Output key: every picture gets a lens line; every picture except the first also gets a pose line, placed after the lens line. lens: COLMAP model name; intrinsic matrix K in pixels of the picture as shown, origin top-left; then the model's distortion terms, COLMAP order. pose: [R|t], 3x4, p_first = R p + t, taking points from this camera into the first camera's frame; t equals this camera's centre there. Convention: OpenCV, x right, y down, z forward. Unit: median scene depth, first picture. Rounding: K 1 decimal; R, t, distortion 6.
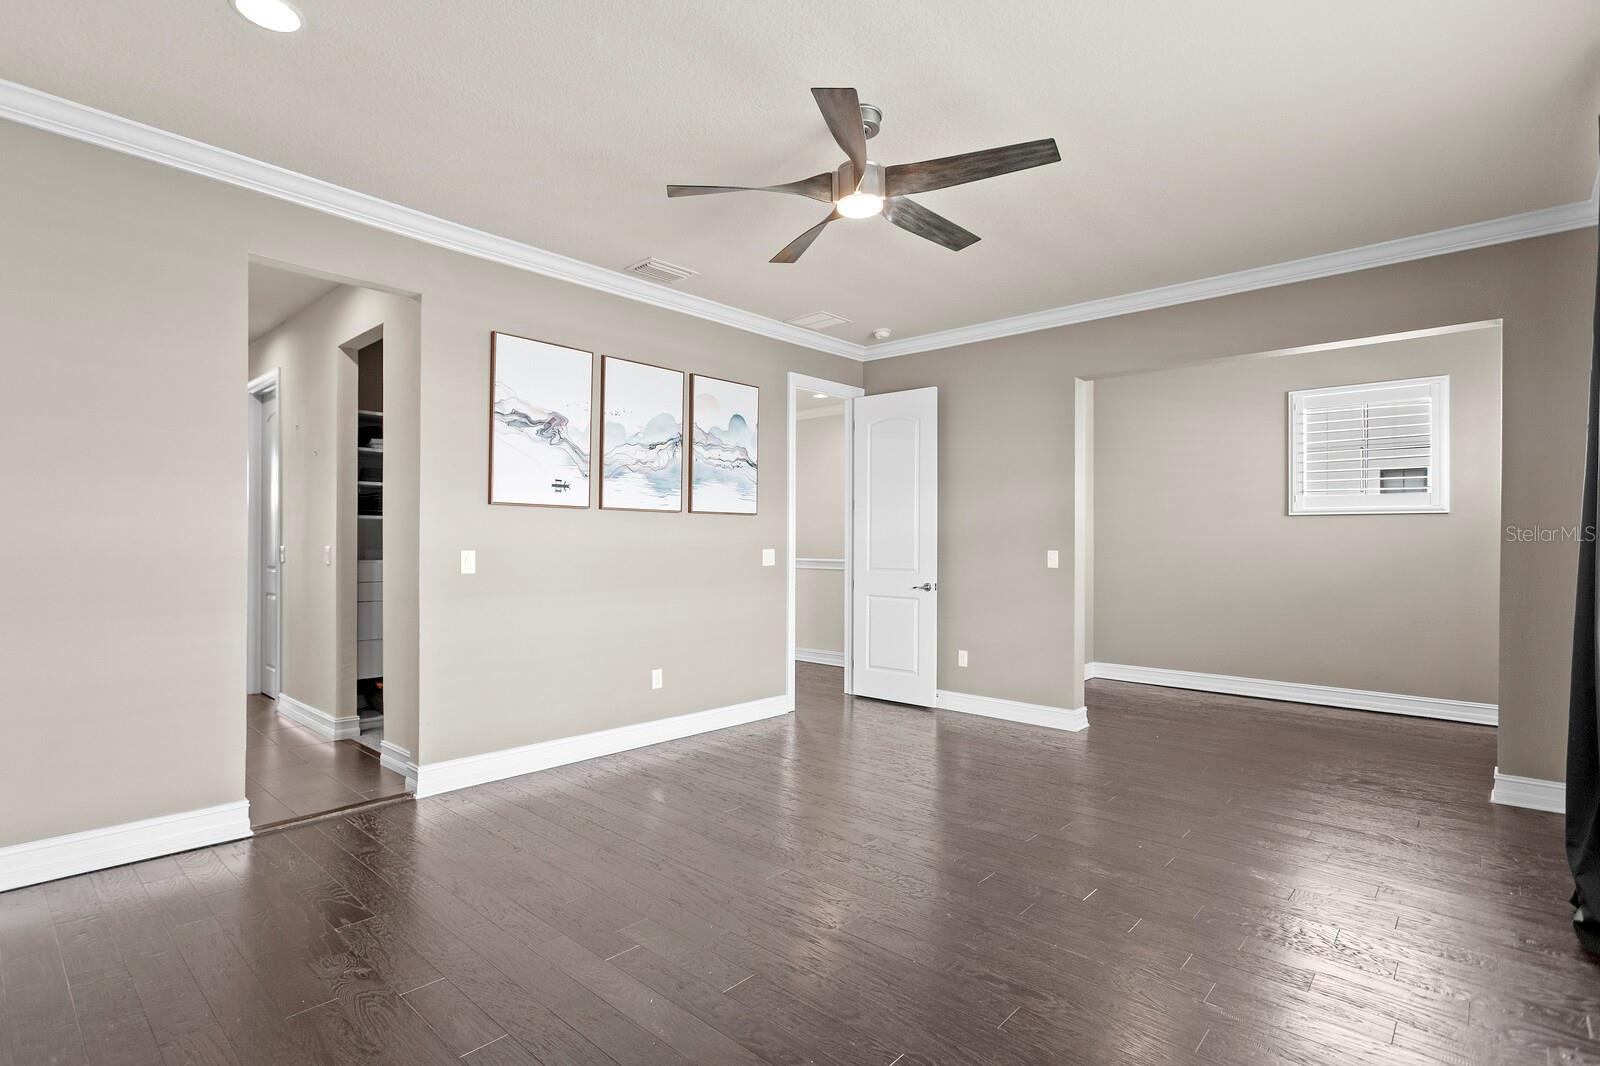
lens RADIAL K [[782.2, 0, 788.2], [0, 782.2, 534.5], [0, 0, 1]] dist [-0.016050, 0.006992]
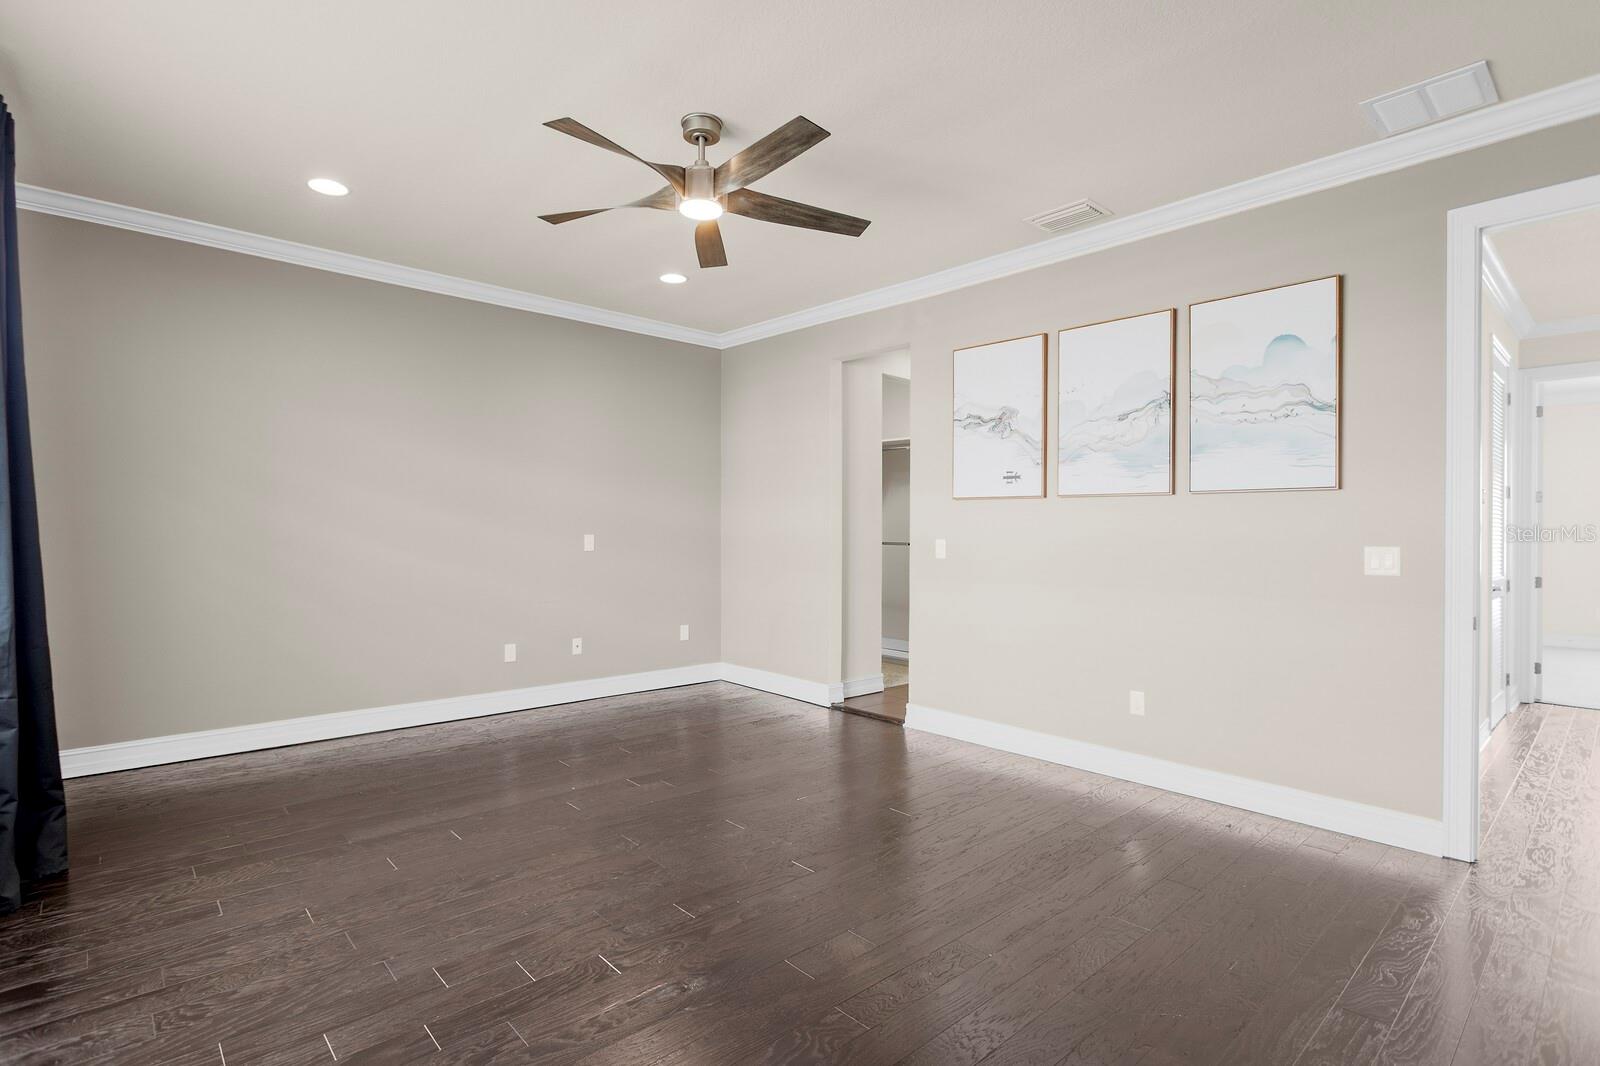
lens RADIAL K [[782.2, 0, 792.2], [0, 782.2, 533.6], [0, 0, 1]] dist [-0.016050, 0.006992]
pose [[-0.089826, -0.005211, -0.995944, 0.692755], [-0.001486, 0.999986, -0.005098, 0.015703], [0.995956, 0.001022, -0.089833, 0.745610]]
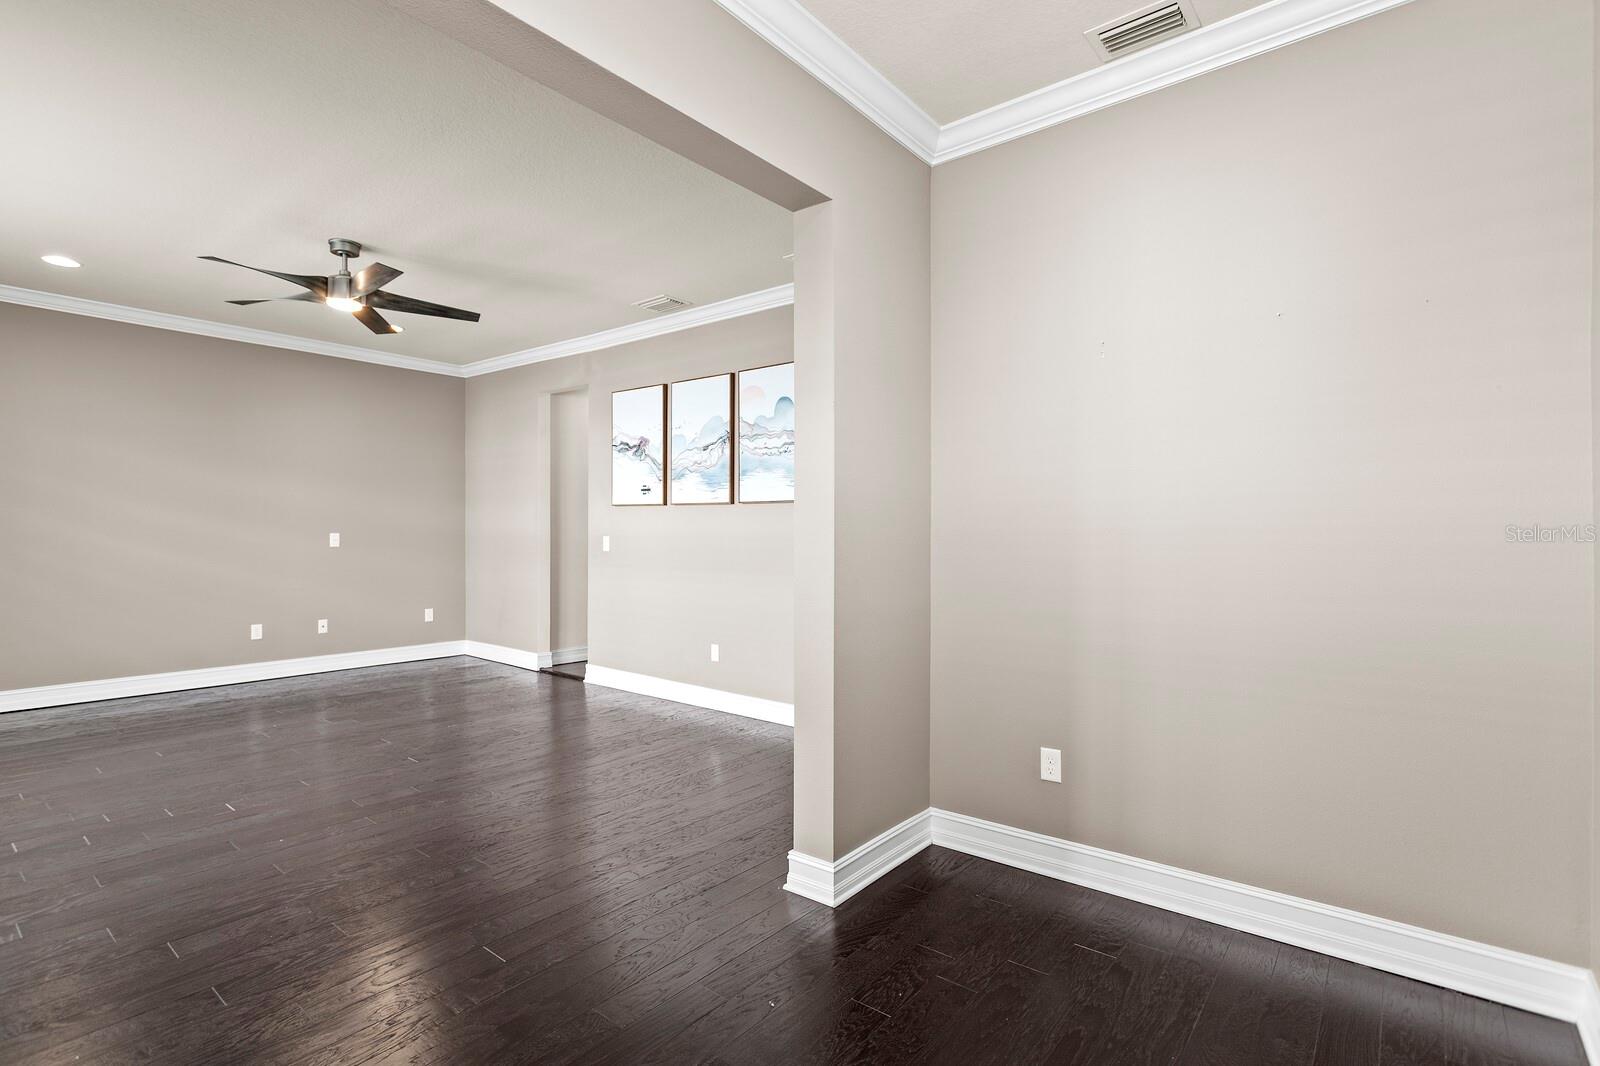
lens RADIAL K [[782.2, 0, 794.8], [0, 782.2, 531.9], [0, 0, 1]] dist [-0.016050, 0.006992]
pose [[0.056816, -0.004905, -0.998373, 1.004707], [0.001155, 0.999988, -0.004847, 0.016967], [0.998384, -0.000878, 0.056821, 1.092824]]
